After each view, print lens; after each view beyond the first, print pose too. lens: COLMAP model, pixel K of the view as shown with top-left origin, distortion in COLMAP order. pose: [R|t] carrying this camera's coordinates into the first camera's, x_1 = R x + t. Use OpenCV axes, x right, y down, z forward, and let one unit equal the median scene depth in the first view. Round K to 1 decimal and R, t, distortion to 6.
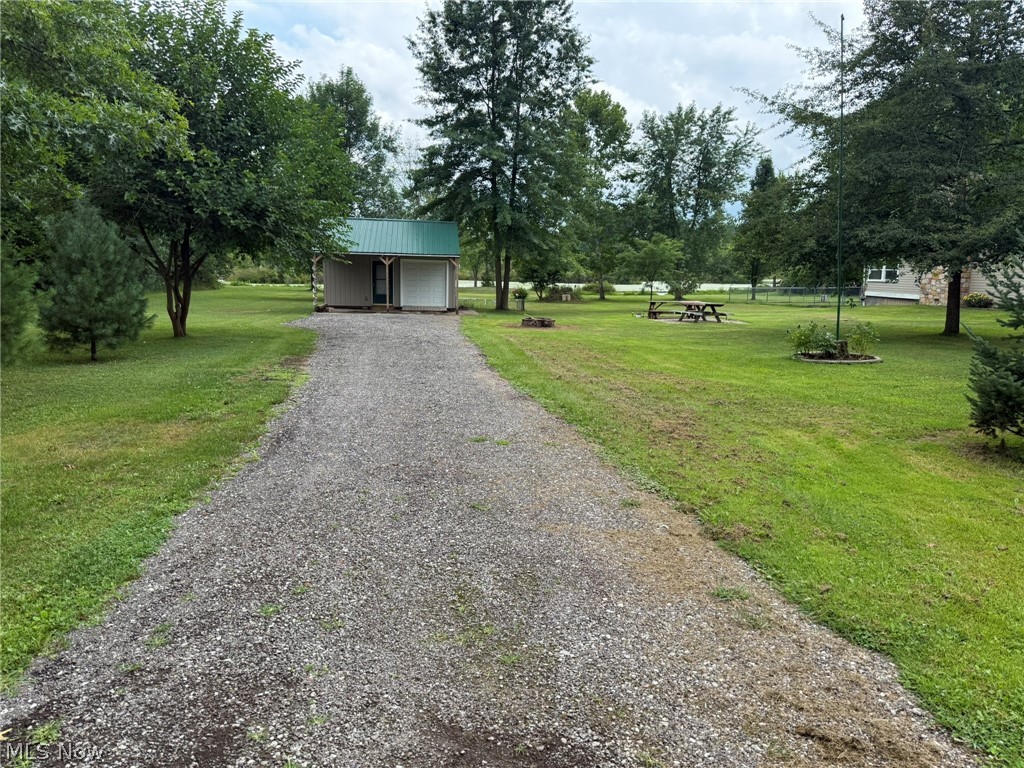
lens RADIAL K [[713.1, 0, 508.0], [0, 713.1, 379.6], [0, 0, 1]] dist [0.036100, -0.047302]
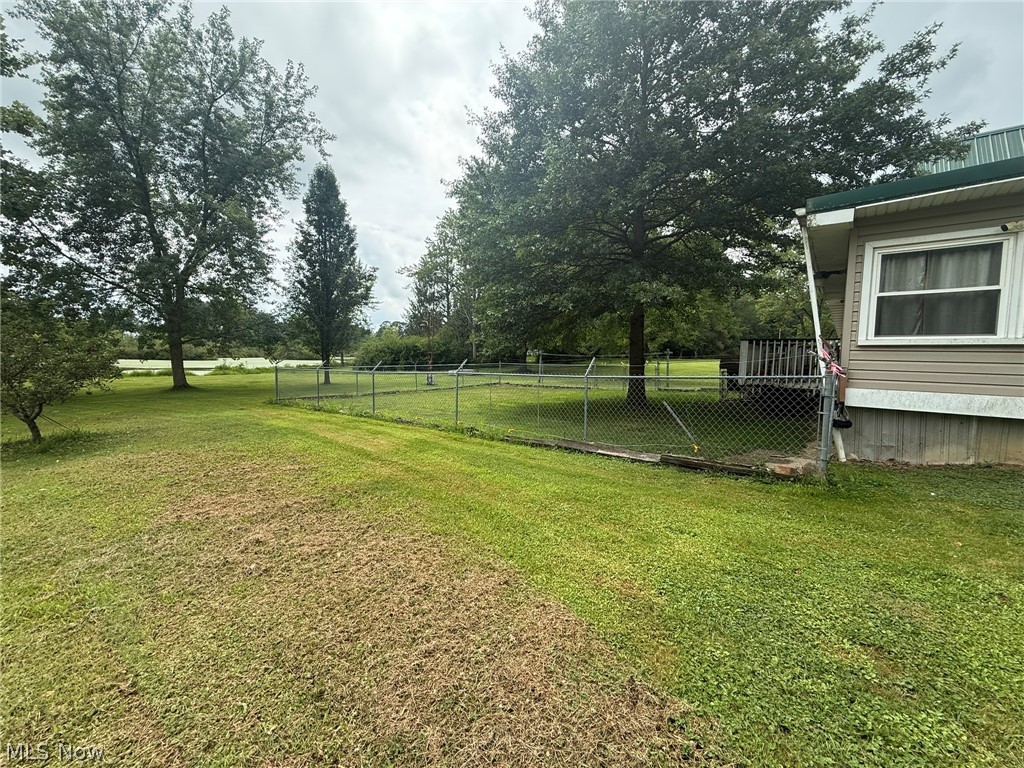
lens RADIAL K [[405.6, 0, 507.5], [0, 405.6, 386.2], [0, 0, 1]] dist [-0.000896, 0.000090]
pose [[0.738091, -0.054879, 0.672466, 0.227395], [0.099482, 0.994645, -0.028018, -0.086937], [-0.667327, 0.087579, 0.739598, 0.651872]]
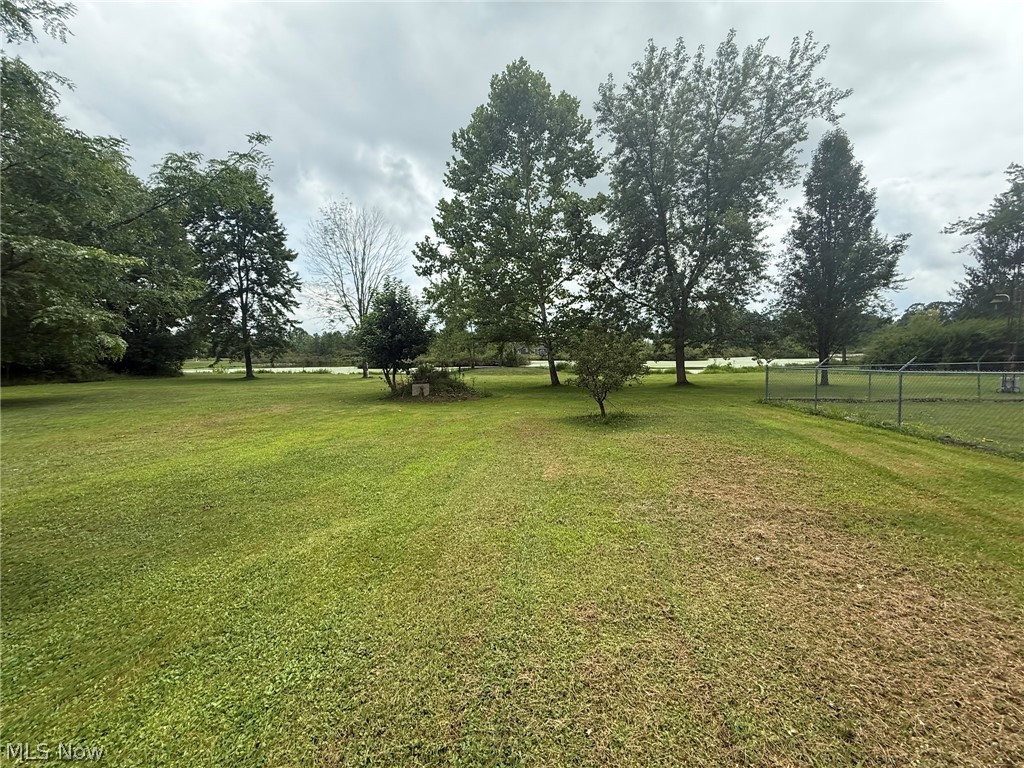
lens RADIAL K [[405.6, 0, 507.9], [0, 405.6, 384.5], [0, 0, 1]] dist [-0.000896, 0.000090]
pose [[0.945280, -0.012731, -0.326011, 0.221978], [-0.014549, 0.996599, -0.081104, -0.086600], [0.325935, 0.081409, 0.941881, 0.651152]]
